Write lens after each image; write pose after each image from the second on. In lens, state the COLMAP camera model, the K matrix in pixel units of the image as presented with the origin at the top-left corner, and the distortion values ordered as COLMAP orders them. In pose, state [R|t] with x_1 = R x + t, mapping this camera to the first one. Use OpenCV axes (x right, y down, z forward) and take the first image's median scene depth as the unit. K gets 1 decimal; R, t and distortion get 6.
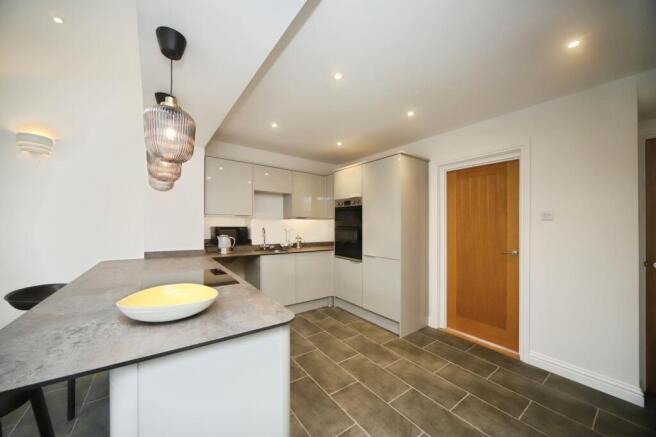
lens RADIAL K [[239.6, 0, 328.0], [0, 239.6, 218.5], [0, 0, 1]] dist [-0.001488, -0.000094]
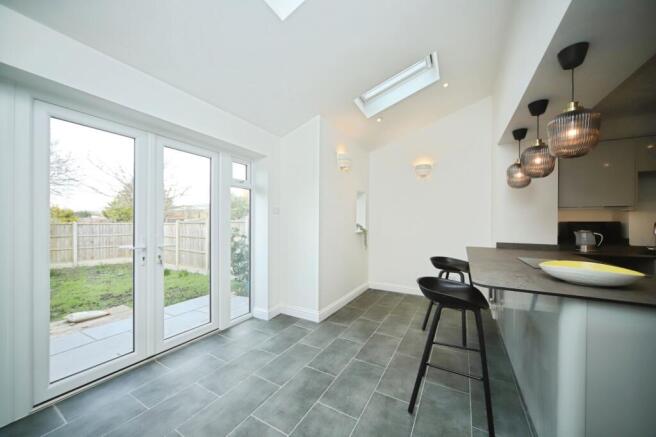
lens RADIAL K [[239.6, 0, 328.0], [0, 239.6, 218.5], [0, 0, 1]] dist [-0.001488, -0.000094]
pose [[0.422160, -0.022186, -0.906250, -0.037627], [0.012829, 0.999747, -0.018499, 0.031002], [0.906430, -0.003817, 0.422338, -0.231785]]
